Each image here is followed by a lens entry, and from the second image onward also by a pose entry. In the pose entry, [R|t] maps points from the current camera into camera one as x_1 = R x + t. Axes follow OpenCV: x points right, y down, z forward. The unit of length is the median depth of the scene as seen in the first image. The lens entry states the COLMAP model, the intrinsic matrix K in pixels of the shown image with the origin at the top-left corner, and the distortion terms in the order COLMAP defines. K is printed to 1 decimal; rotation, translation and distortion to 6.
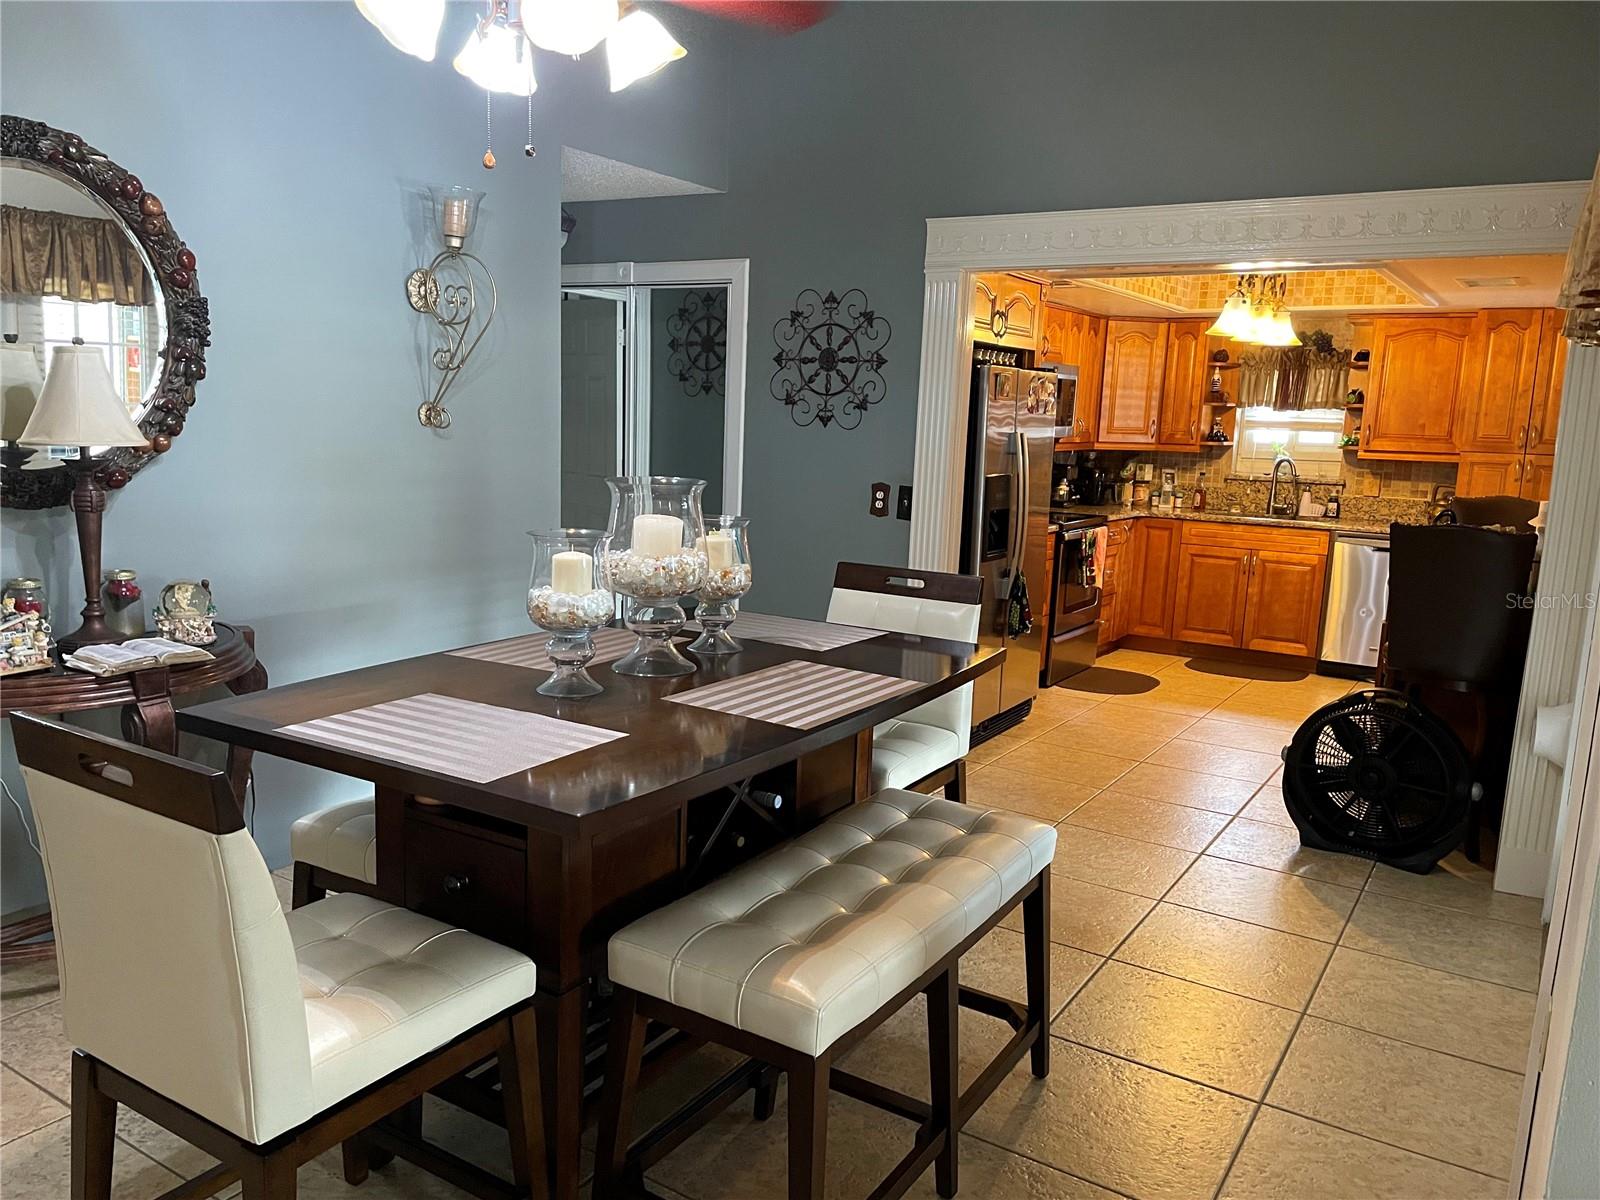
lens RADIAL K [[1233.6, 0, 723.2], [0, 1233.6, 638.3], [0, 0, 1]] dist [0.007195, -0.042718]
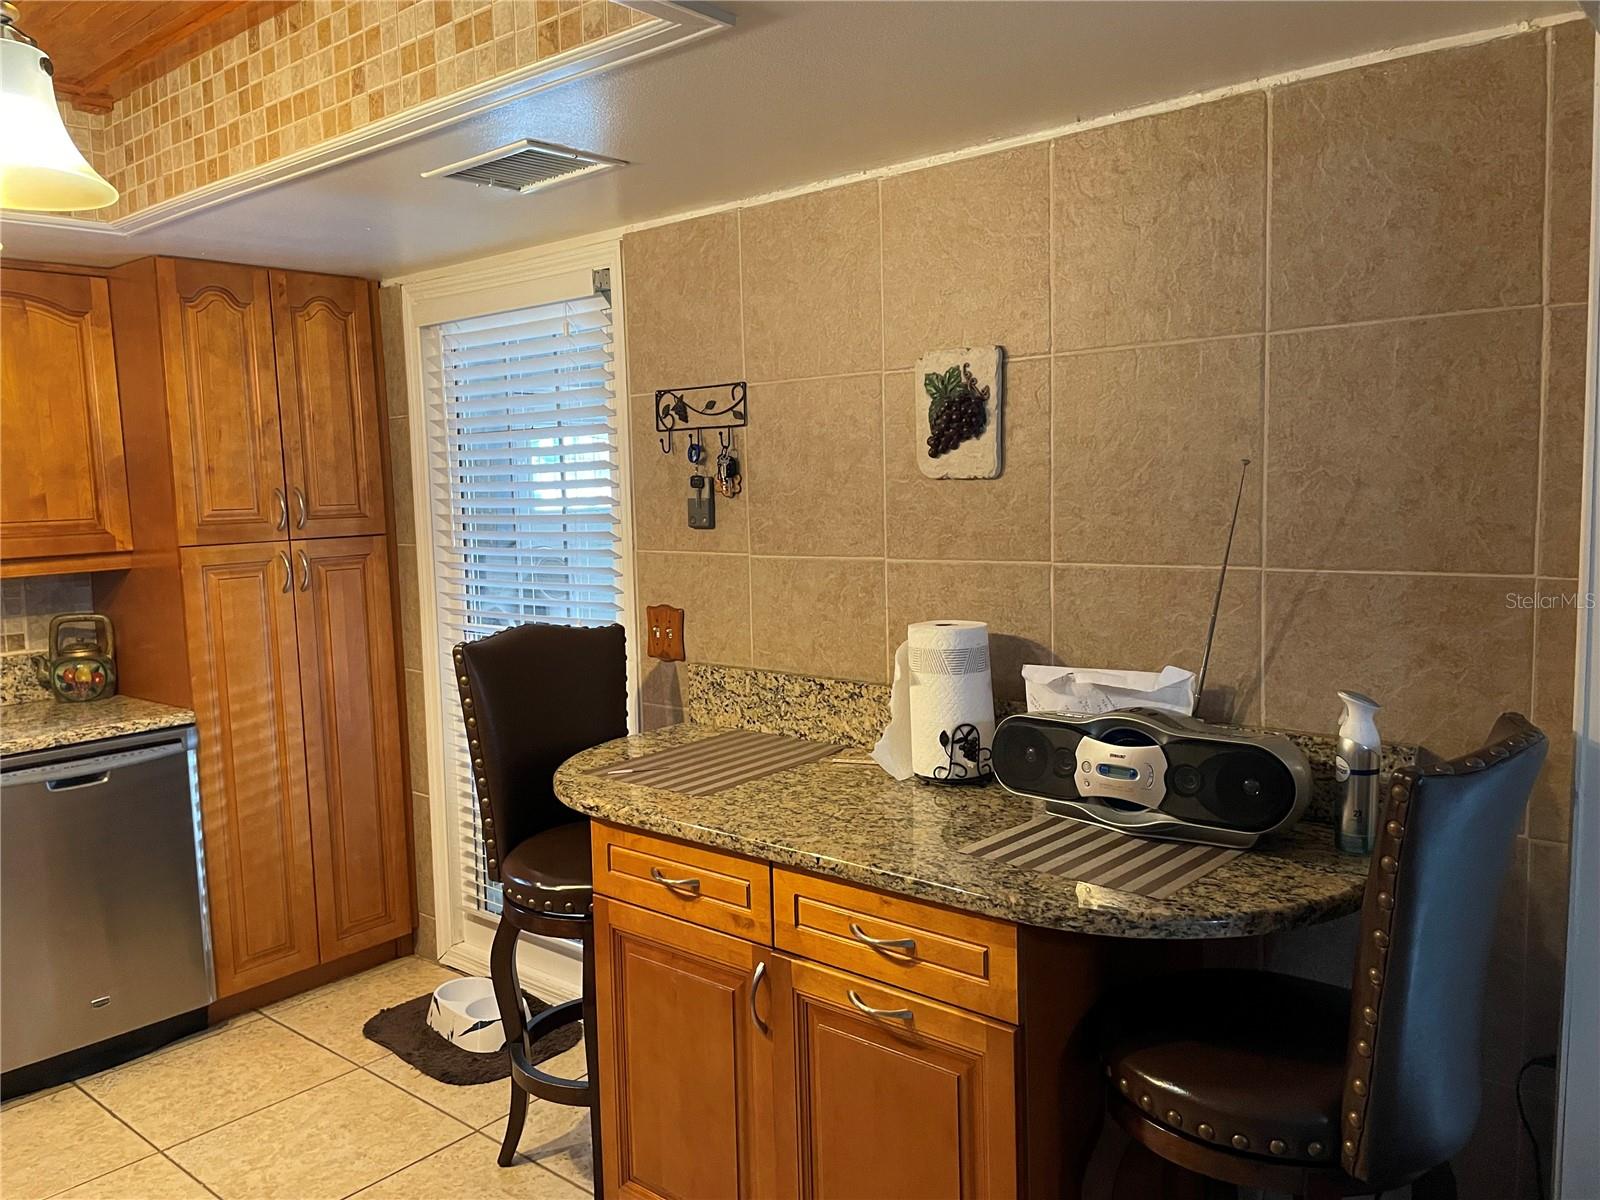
lens RADIAL K [[1230.8, 0, 772.4], [0, 1230.8, 602.9], [0, 0, 1]] dist [0.103599, -0.124555]
pose [[0.112921, -0.130825, 0.984954, 0.118962], [0.213572, 0.971319, 0.104529, -0.117983], [-0.970379, 0.198555, 0.137622, 0.632003]]
